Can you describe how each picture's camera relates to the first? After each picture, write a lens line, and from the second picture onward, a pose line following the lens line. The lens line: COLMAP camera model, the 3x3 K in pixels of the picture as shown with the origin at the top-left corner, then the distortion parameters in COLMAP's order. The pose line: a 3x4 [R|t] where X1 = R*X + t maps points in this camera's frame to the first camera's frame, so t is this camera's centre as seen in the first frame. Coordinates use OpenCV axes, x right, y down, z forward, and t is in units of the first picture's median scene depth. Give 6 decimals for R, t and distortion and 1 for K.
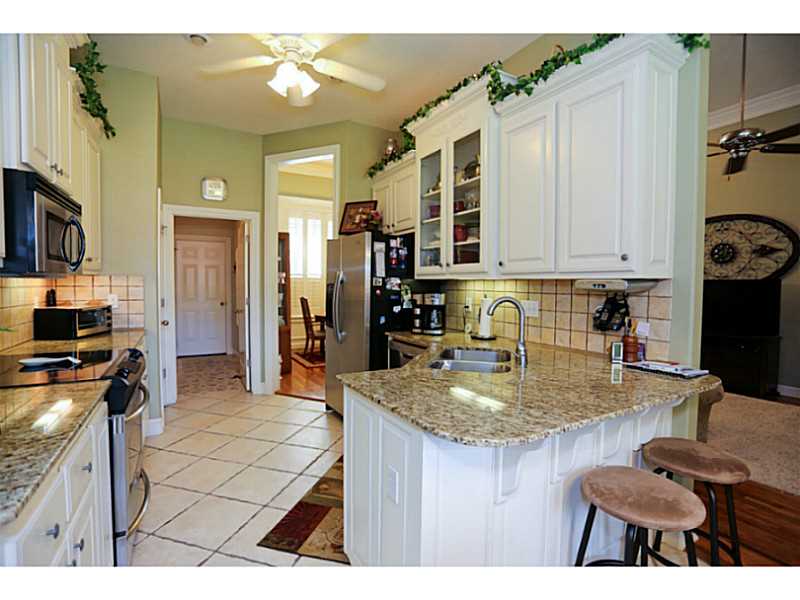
lens RADIAL K [[388.0, 0, 397.7], [0, 388.0, 299.6], [0, 0, 1]] dist [-0.077854, 0.036923]
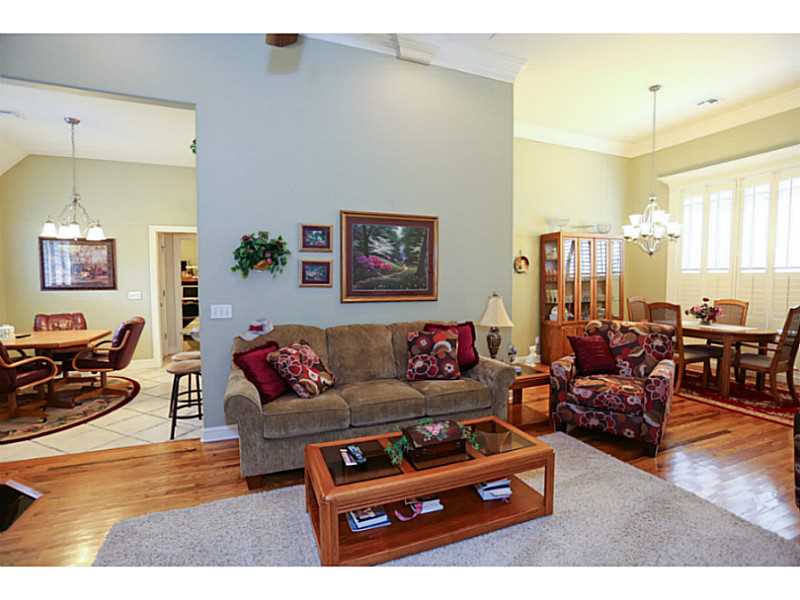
lens RADIAL K [[388.0, 0, 397.7], [0, 388.0, 299.6], [0, 0, 1]] dist [-0.077854, 0.036923]
pose [[-0.136905, 0.048019, -0.989420, 1.435170], [-0.039805, 0.997751, 0.053931, -0.056439], [0.989784, 0.046767, -0.134686, 1.281246]]
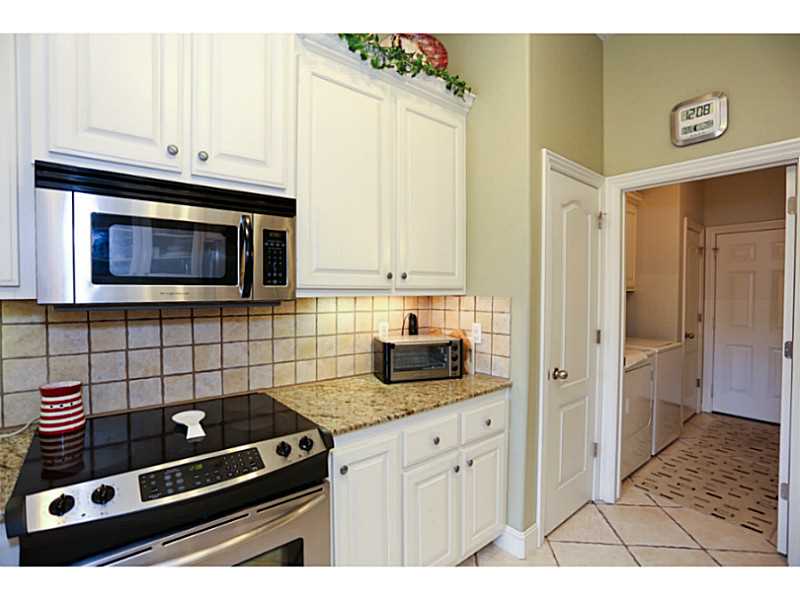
lens RADIAL K [[388.0, 0, 397.7], [0, 388.0, 299.6], [0, 0, 1]] dist [-0.077854, 0.036923]
pose [[0.171544, 0.011027, -0.985115, -0.082453], [-0.038887, 0.999234, 0.004414, -0.055214], [0.984409, 0.037551, 0.171842, 0.739742]]
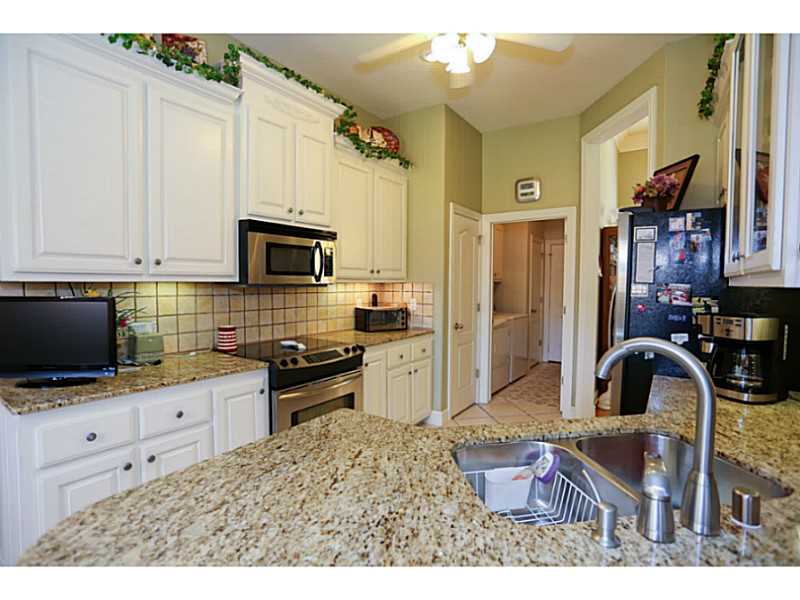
lens RADIAL K [[388.0, 0, 397.7], [0, 388.0, 299.6], [0, 0, 1]] dist [-0.077854, 0.036923]
pose [[0.430857, 0.030110, -0.901918, 0.348548], [-0.036623, 0.999203, 0.015862, -0.028895], [0.901677, 0.026196, 0.431616, 0.419889]]
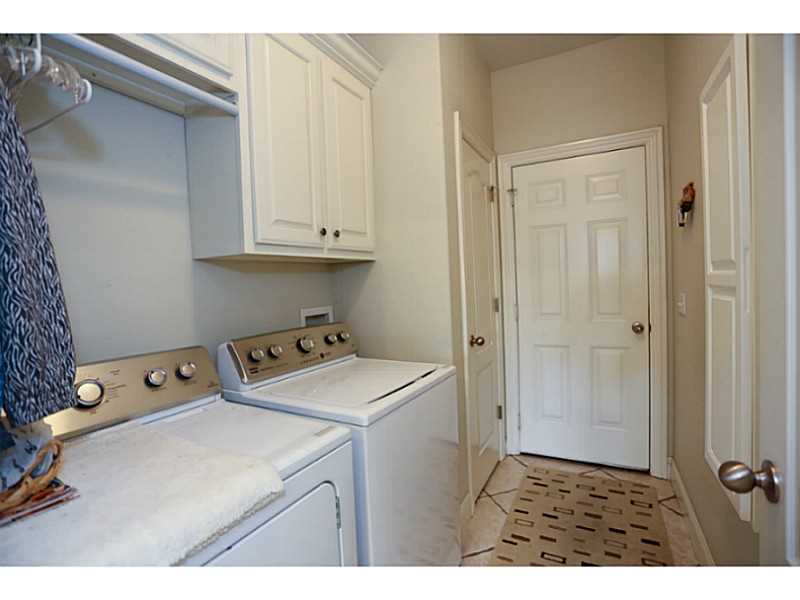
lens RADIAL K [[388.0, 0, 397.7], [0, 388.0, 299.6], [0, 0, 1]] dist [-0.077854, 0.036923]
pose [[0.531023, -0.002358, -0.847354, -0.658091], [0.015495, 0.999856, 0.006928, -0.046794], [0.847216, -0.016809, 0.530983, 1.456564]]
